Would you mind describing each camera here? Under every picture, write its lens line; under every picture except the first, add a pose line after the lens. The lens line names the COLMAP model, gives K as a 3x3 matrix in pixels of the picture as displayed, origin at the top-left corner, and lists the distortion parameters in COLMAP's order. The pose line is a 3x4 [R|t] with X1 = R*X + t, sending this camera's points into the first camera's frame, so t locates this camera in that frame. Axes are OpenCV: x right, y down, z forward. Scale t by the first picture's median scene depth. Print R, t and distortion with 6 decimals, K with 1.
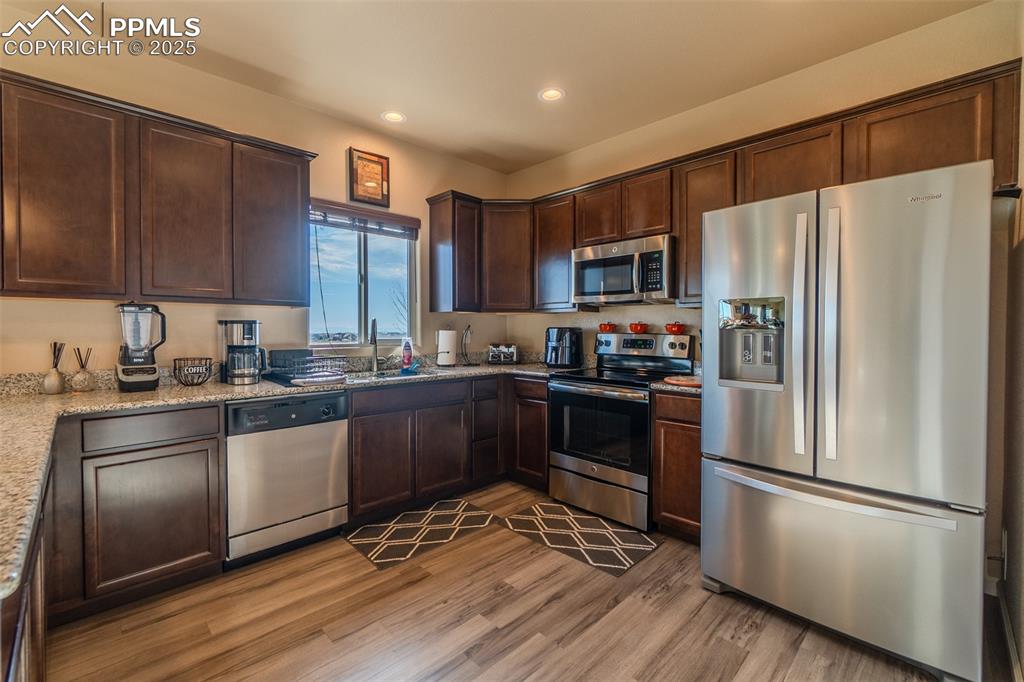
lens RADIAL K [[438.0, 0, 500.7], [0, 438.0, 335.2], [0, 0, 1]] dist [-0.004343, 0.000094]
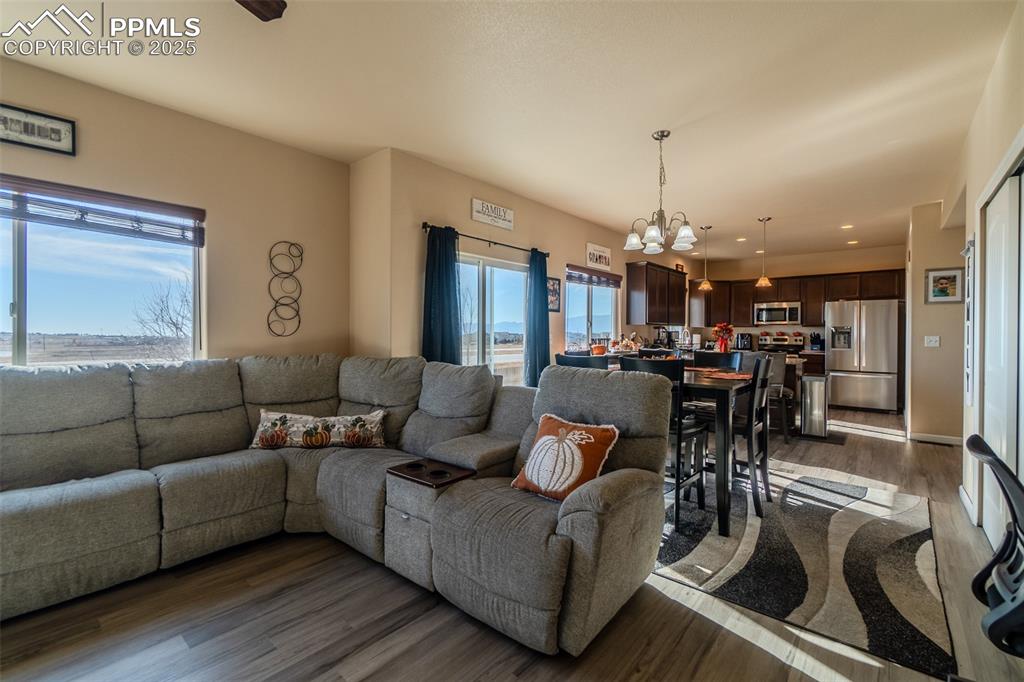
lens RADIAL K [[444.4, 0, 503.6], [0, 444.4, 336.6], [0, 0, 1]] dist [-0.003539, -0.000167]
pose [[0.995927, 0.001562, 0.090153, -1.689490], [-0.000889, 0.999971, -0.007506, 0.022958], [-0.090162, 0.007395, 0.995900, -1.608672]]
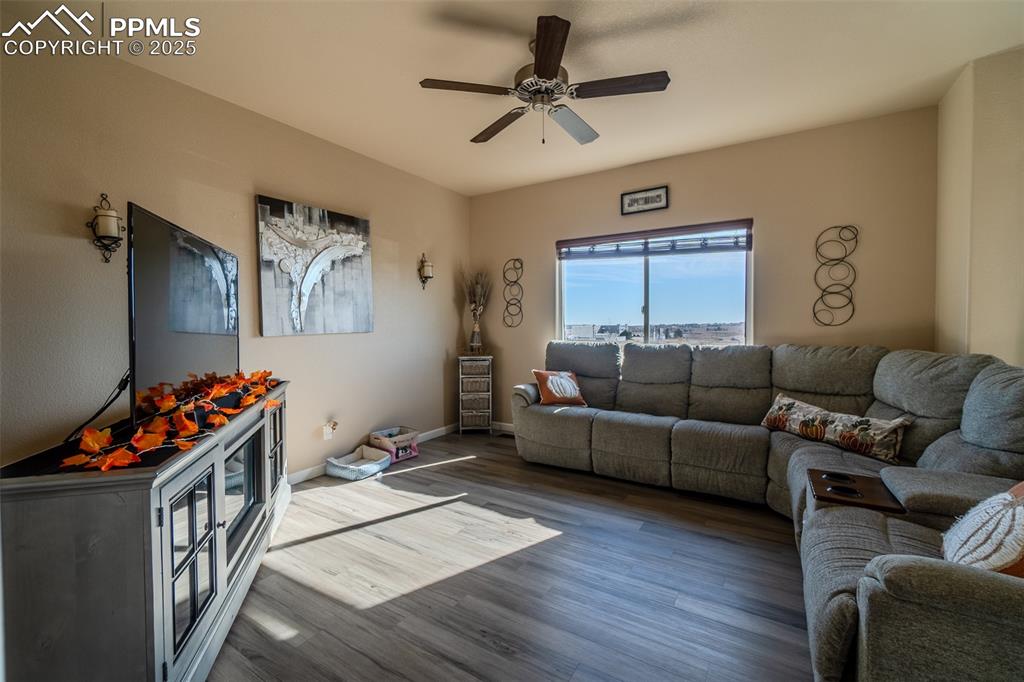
lens RADIAL K [[439.6, 0, 502.3], [0, 439.6, 335.4], [0, 0, 1]] dist [-0.004324, 0.001095]
pose [[0.239926, 0.022069, -0.970540, -1.276831], [-0.008224, 0.999752, 0.020701, 0.022409], [0.970756, 0.003015, 0.240048, -1.470435]]
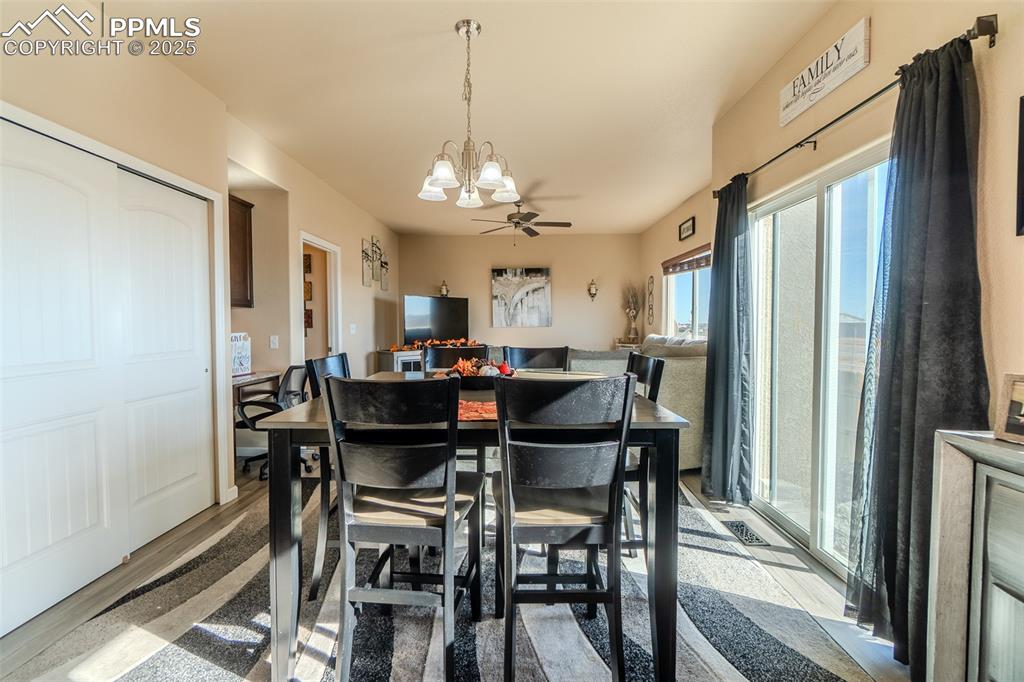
lens RADIAL K [[438.0, 0, 500.7], [0, 438.0, 335.2], [0, 0, 1]] dist [-0.004343, 0.000094]
pose [[-0.717126, 0.020292, -0.696648, -0.710176], [-0.009838, 0.999182, 0.039231, -0.001775], [0.696874, 0.034987, -0.716340, 0.044628]]
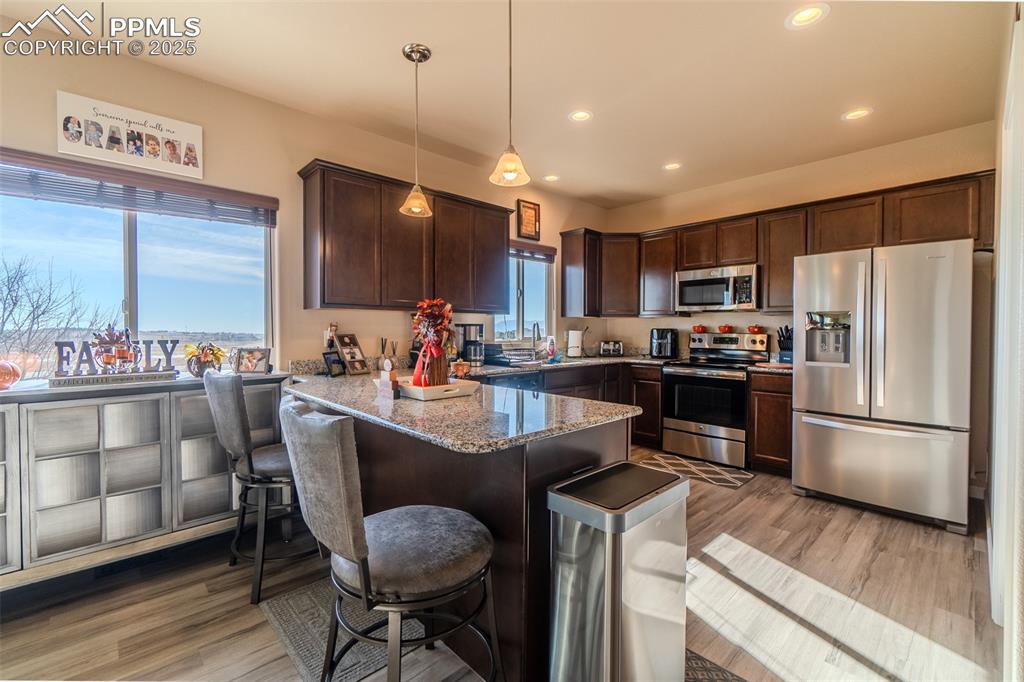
lens RADIAL K [[436.6, 0, 501.3], [0, 436.6, 335.2], [0, 0, 1]] dist [-0.004187, 0.000296]
pose [[0.999750, 0.001279, -0.022329, -0.384936], [-0.001304, 0.999999, -0.001126, 0.005500], [0.022328, 0.001155, 0.999750, -0.411117]]
